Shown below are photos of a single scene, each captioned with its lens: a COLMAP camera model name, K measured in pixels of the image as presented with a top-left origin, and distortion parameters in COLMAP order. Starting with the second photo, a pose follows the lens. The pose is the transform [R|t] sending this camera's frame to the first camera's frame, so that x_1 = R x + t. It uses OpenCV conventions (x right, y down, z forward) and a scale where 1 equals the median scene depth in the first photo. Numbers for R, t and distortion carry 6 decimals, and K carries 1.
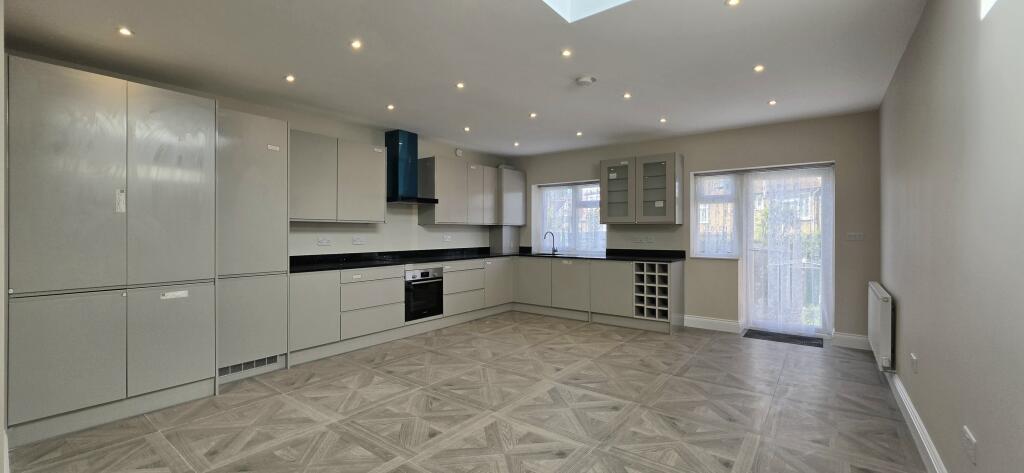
lens RADIAL K [[403.0, 0, 508.9], [0, 403.0, 233.6], [0, 0, 1]] dist [-0.007874, 0.000330]
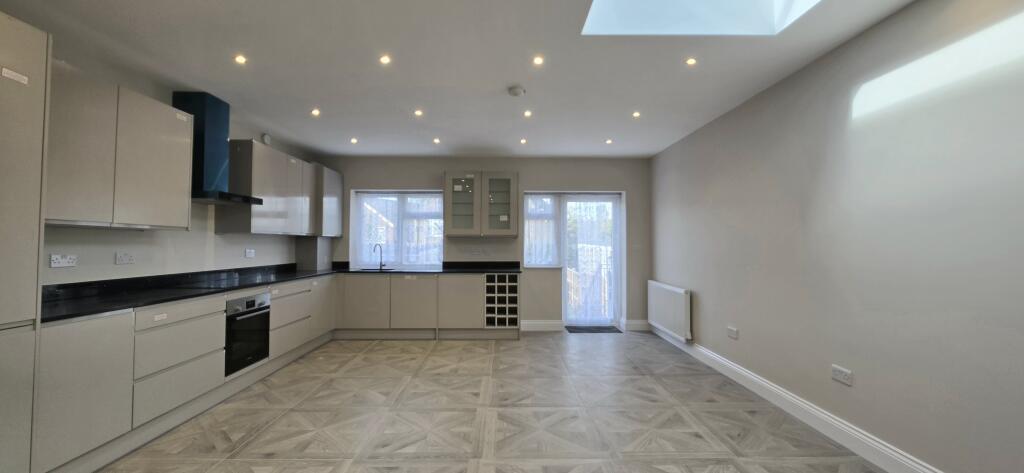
lens RADIAL K [[403.0, 0, 509.5], [0, 403.0, 235.0], [0, 0, 1]] dist [-0.007874, 0.000330]
pose [[0.788180, 0.015715, 0.615244, -0.282555], [0.001289, 0.999630, -0.027185, -0.000300], [-0.615443, 0.022220, 0.787868, 0.161361]]
